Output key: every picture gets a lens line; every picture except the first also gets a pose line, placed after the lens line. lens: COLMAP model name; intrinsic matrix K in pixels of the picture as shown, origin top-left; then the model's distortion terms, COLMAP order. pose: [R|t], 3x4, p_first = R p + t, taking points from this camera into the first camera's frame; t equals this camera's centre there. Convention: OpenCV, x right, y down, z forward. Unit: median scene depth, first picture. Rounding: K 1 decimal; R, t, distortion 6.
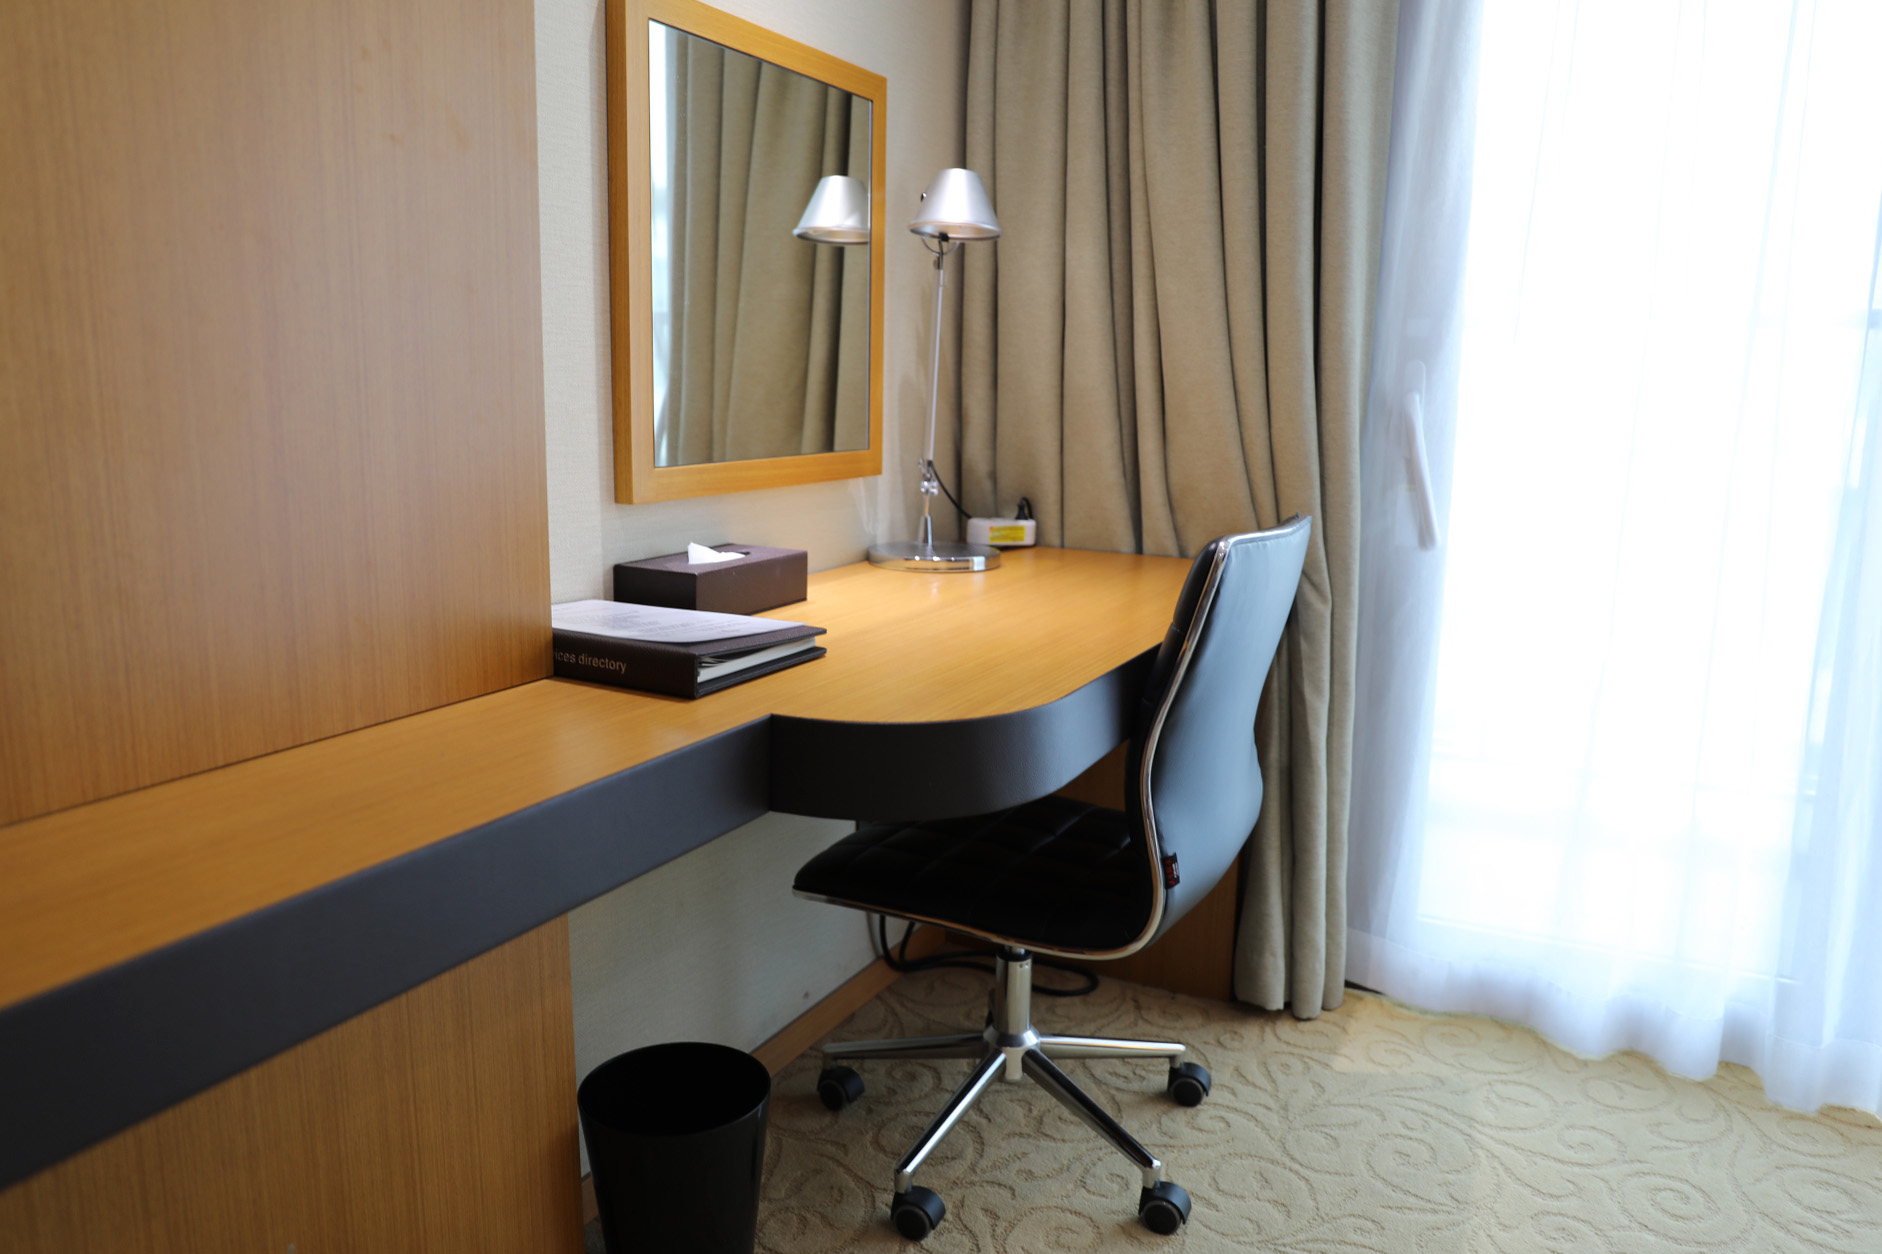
lens RADIAL K [[1379.0, 0, 941.0], [0, 1379.0, 627.0], [0, 0, 1]] dist [-0.001987, -0.000769]
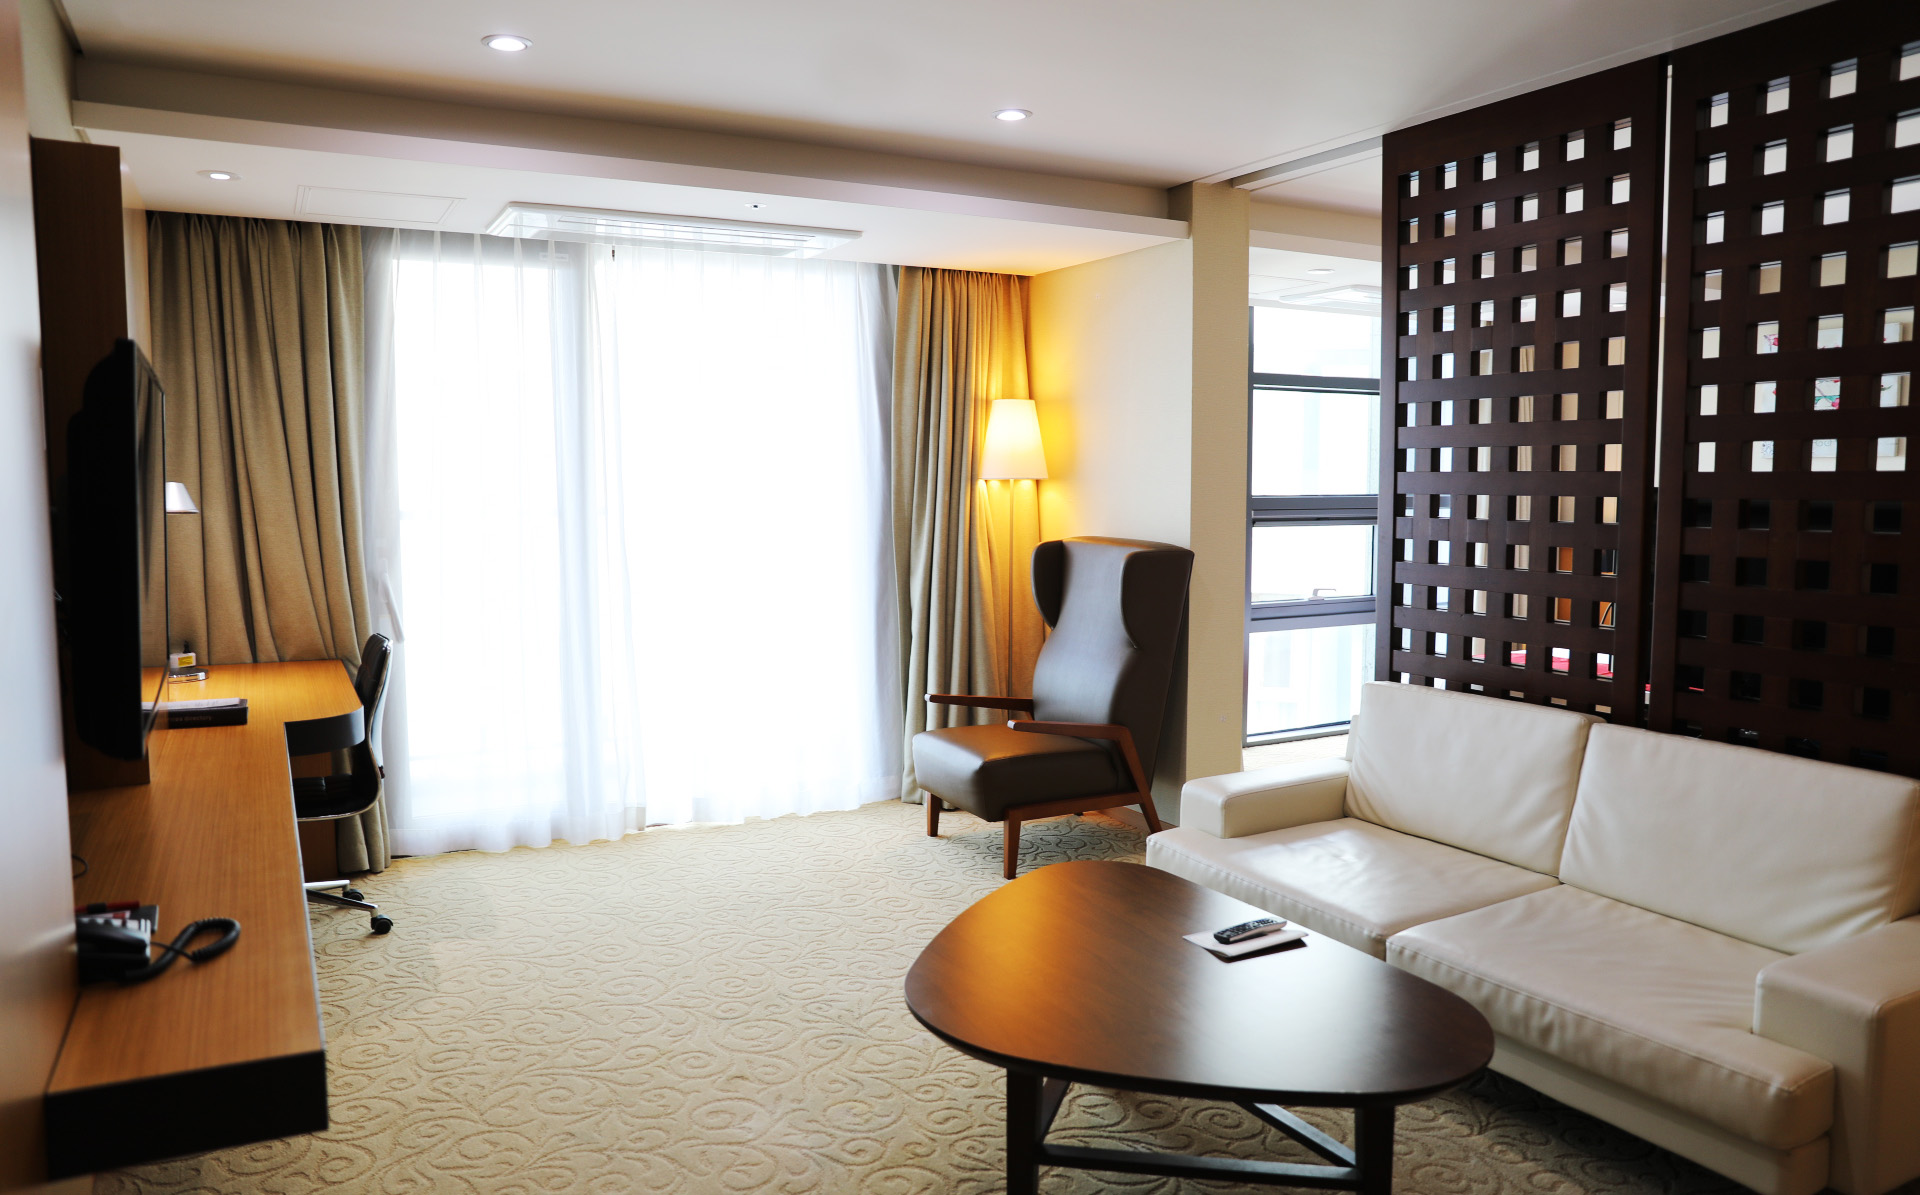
lens RADIAL K [[1329.1, 0, 960.0], [0, 1329.1, 597.5], [0, 0, 1]] dist [-0.041421, 0.007871]
pose [[0.585790, -0.083342, 0.806166, -0.811843], [0.146170, 0.989252, -0.003943, 0.008469], [-0.797173, 0.120147, 0.591676, -0.954242]]
